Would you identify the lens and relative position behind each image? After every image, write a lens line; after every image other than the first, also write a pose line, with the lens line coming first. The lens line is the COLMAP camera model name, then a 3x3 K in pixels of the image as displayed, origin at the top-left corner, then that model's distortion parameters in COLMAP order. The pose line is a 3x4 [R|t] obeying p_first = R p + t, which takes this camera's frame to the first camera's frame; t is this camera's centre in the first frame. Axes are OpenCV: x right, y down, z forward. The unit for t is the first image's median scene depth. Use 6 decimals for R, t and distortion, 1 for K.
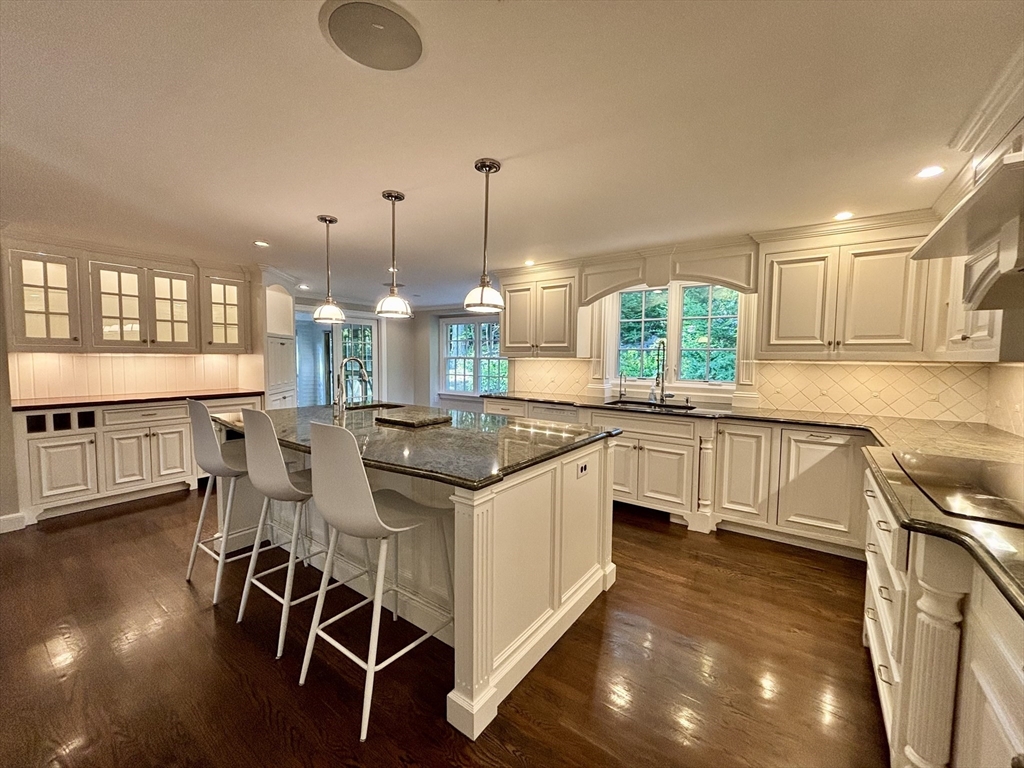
lens RADIAL K [[411.6, 0, 513.1], [0, 411.6, 380.7], [0, 0, 1]] dist [0.000196, -0.000590]
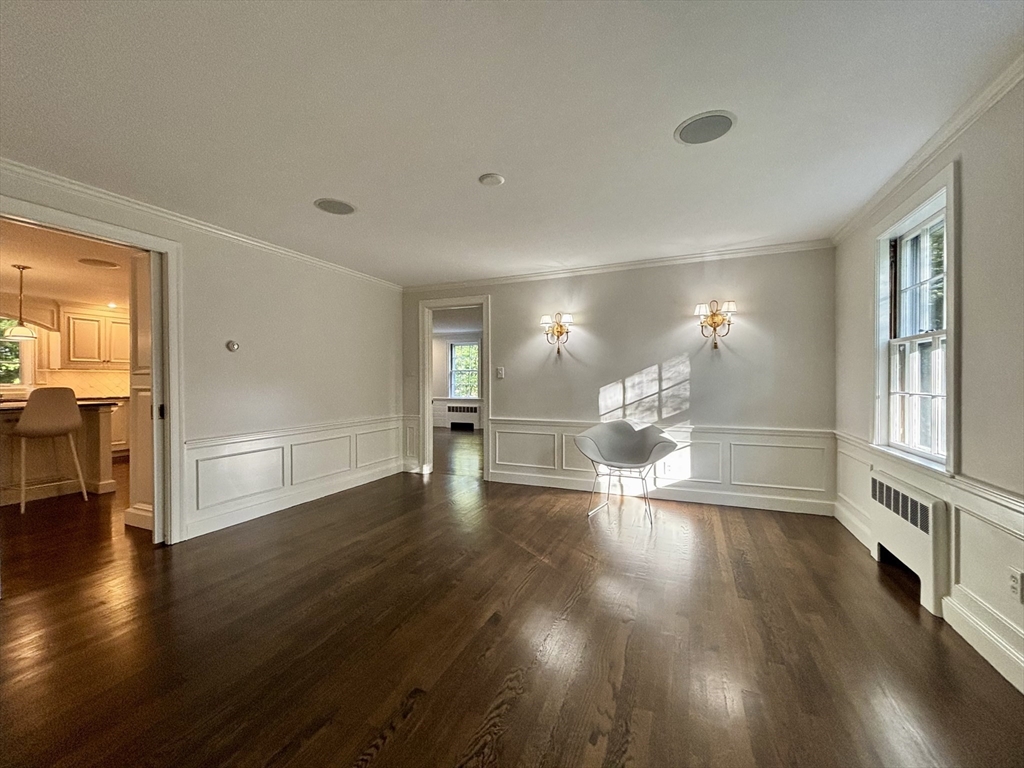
lens RADIAL K [[411.6, 0, 515.7], [0, 411.6, 382.1], [0, 0, 1]] dist [0.000196, -0.000590]
pose [[-0.219482, -0.015430, 0.975495, -1.387632], [0.060232, 0.997753, 0.029334, 0.064915], [-0.973756, 0.065195, -0.218059, -0.474560]]
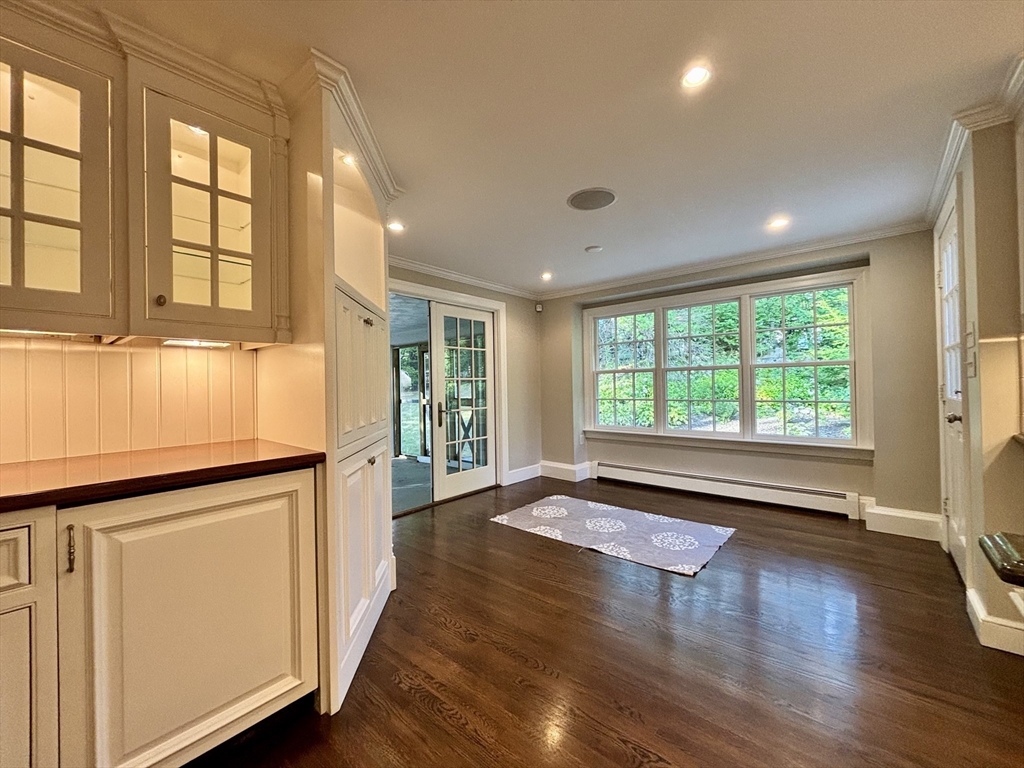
lens RADIAL K [[411.6, 0, 512.2], [0, 411.6, 383.6], [0, 0, 1]] dist [0.000196, -0.000590]
pose [[0.996001, -0.028180, -0.084780, -0.511833], [0.022728, 0.997652, -0.064606, -0.004123], [0.086402, 0.062420, 0.994303, 0.821367]]
